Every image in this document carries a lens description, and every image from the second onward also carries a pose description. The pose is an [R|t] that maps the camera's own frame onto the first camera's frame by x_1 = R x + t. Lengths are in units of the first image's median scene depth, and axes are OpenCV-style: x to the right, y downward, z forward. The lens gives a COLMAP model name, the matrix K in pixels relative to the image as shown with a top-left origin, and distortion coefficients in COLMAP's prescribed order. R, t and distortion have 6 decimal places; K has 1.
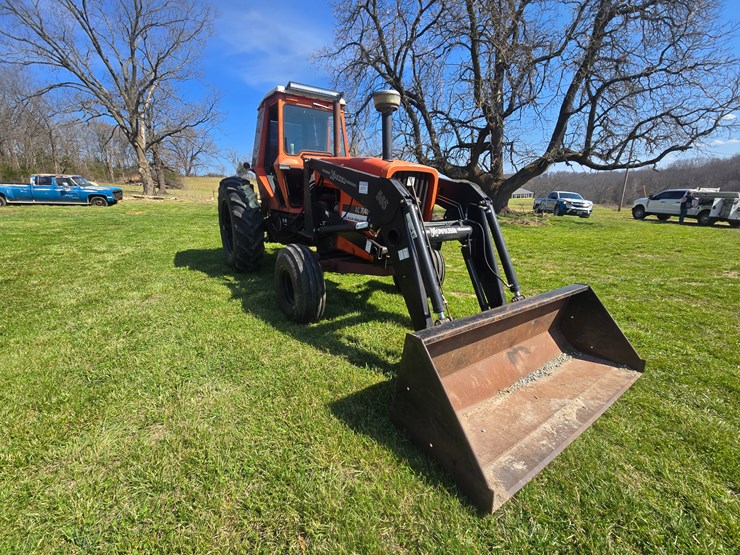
lens RADIAL K [[303.0, 0, 367.9], [0, 303.0, 272.5], [0, 0, 1]] dist [0.001775, -0.001452]
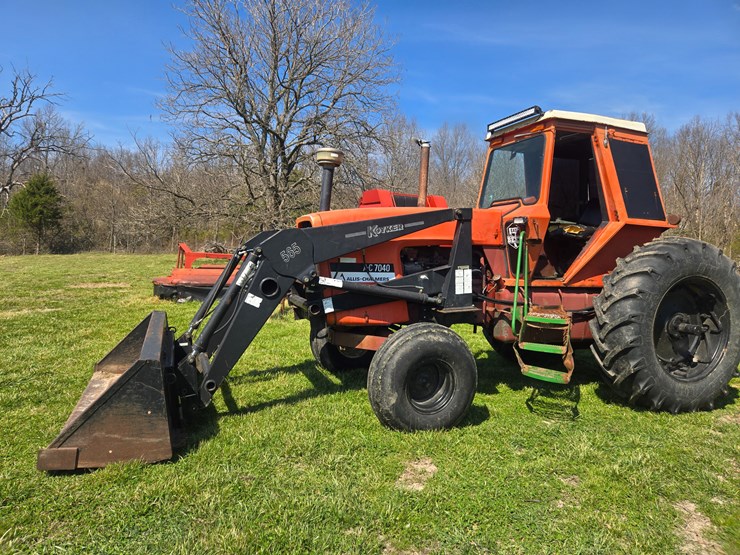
lens RADIAL K [[494.0, 0, 365.0], [0, 494.0, 268.5], [0, 0, 1]] dist [0.078289, -0.056981]
pose [[-0.236028, 0.002130, -0.971744, 0.397565], [-0.297352, 0.951872, 0.074311, -0.090561], [0.925134, 0.306489, -0.224035, 0.387583]]
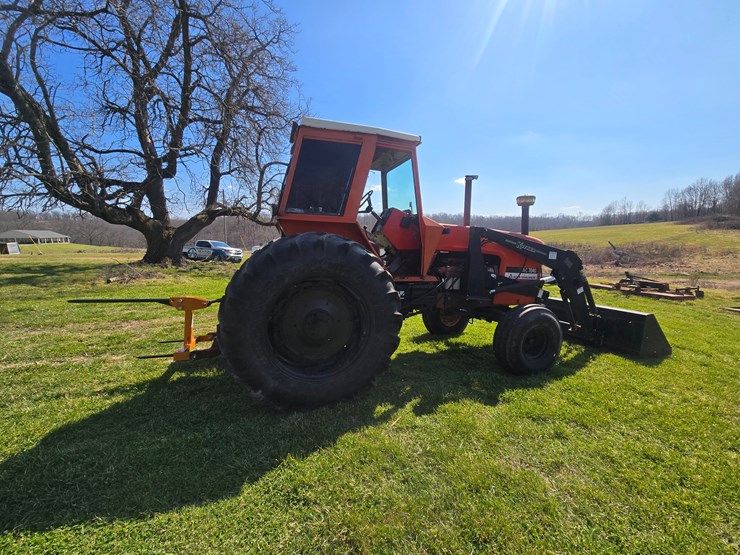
lens RADIAL K [[303.0, 0, 368.1], [0, 303.0, 273.6], [0, 0, 1]] dist [0.001775, -0.001452]
pose [[0.275733, -0.094392, 0.956588, -0.411913], [0.226664, 0.973488, 0.030725, -0.105178], [-0.934128, 0.208352, 0.289818, 0.337641]]
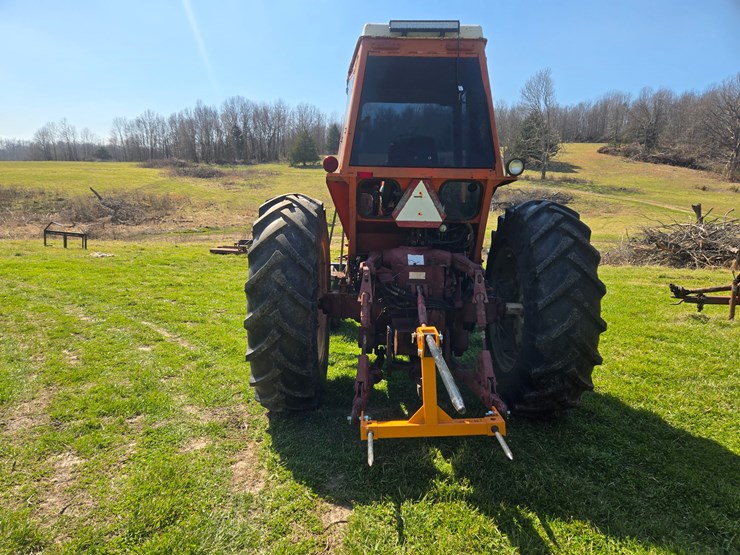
lens RADIAL K [[494.0, 0, 361.2], [0, 494.0, 281.4], [0, 0, 1]] dist [0.078289, -0.056981]
pose [[-0.818801, -0.115016, 0.562438, -0.286681], [0.111875, 0.928972, 0.352839, -0.216920], [-0.563071, 0.351827, -0.747776, 0.763557]]
